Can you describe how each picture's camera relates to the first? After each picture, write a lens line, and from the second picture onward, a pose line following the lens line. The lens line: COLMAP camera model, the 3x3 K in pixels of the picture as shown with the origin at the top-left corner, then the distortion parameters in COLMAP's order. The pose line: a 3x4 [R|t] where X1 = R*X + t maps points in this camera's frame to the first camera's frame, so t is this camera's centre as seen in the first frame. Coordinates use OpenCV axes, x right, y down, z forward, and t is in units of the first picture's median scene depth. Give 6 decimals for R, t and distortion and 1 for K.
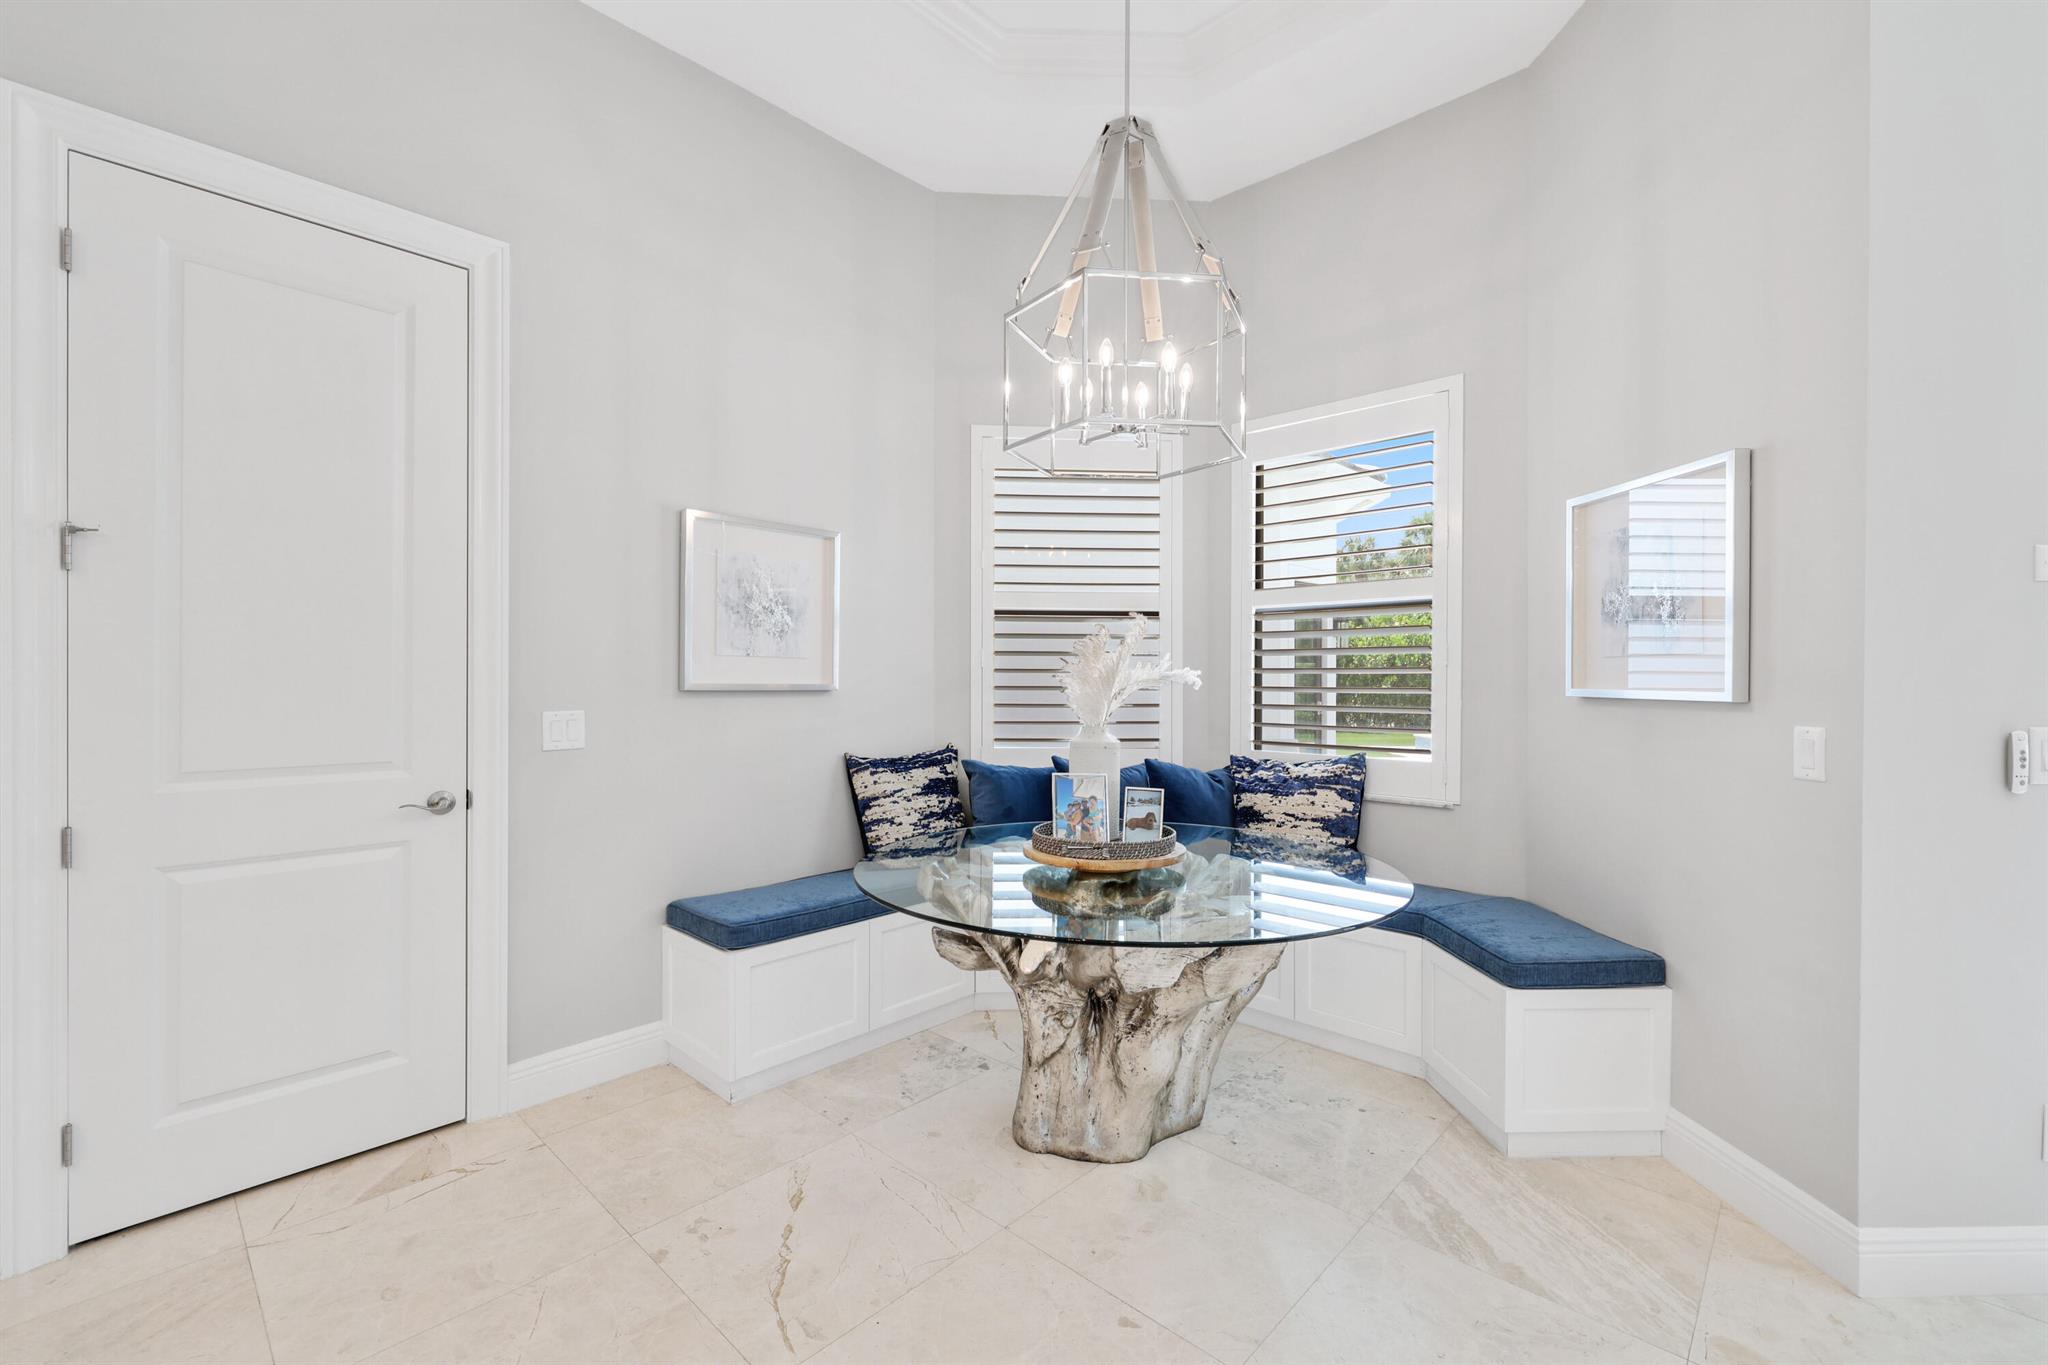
lens RADIAL K [[872.5, 0, 1024.0], [0, 872.5, 676.9], [0, 0, 1]] dist [0.000790, -0.000836]
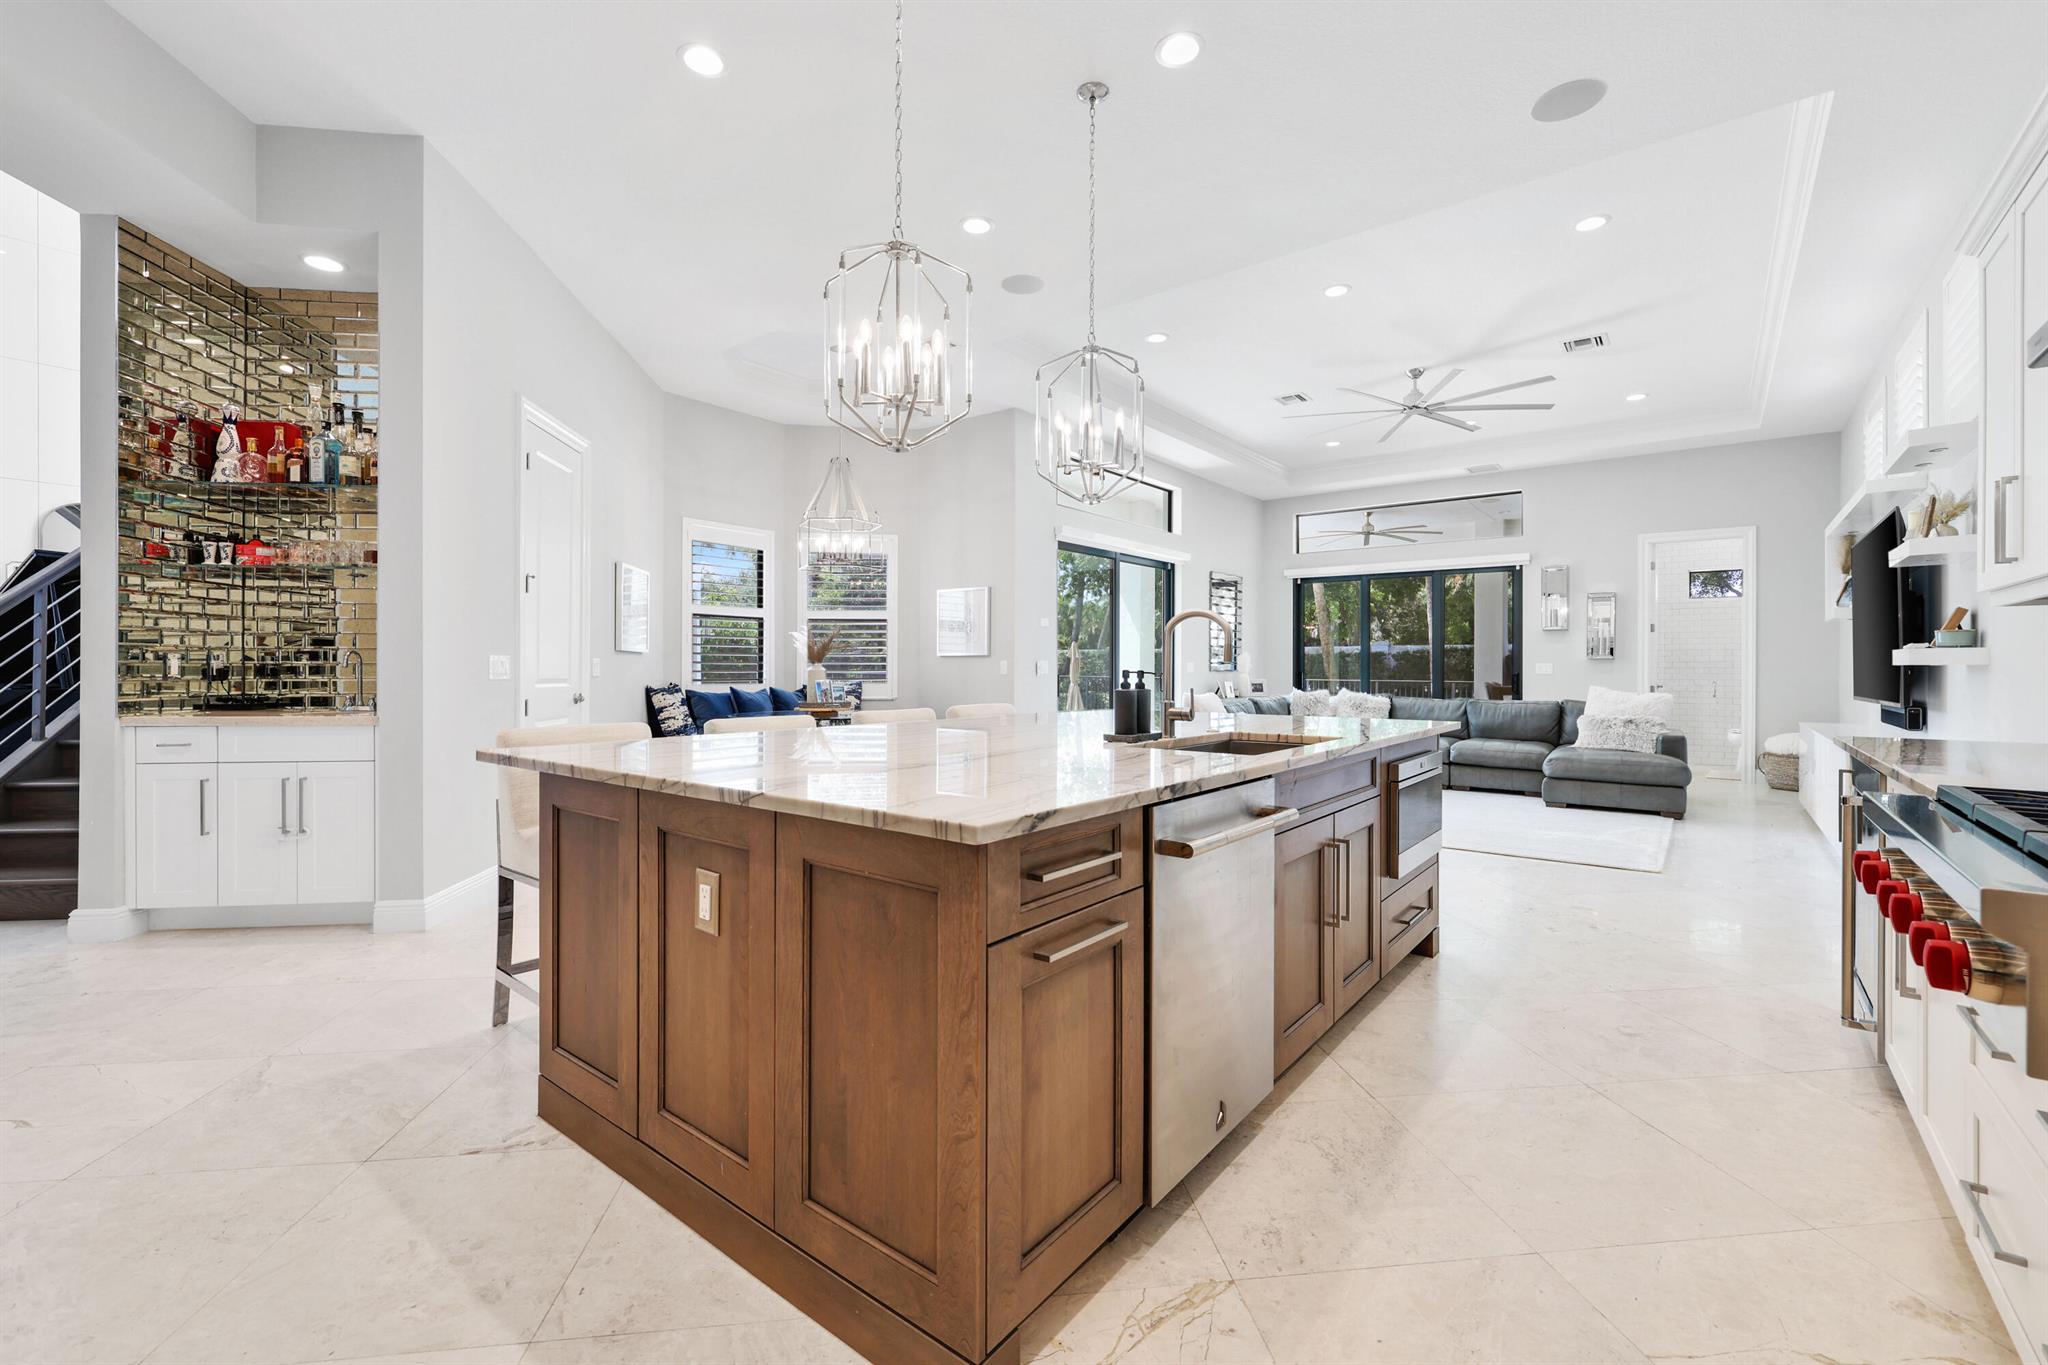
lens RADIAL K [[872.5, 0, 1026.8], [0, 872.5, 665.4], [0, 0, 1]] dist [0.000790, -0.000836]
pose [[0.637490, -0.000695, 0.770458, -1.282609], [-0.000104, 1.000000, 0.000988, 0.045853], [-0.770458, -0.000710, 0.637490, -0.985796]]
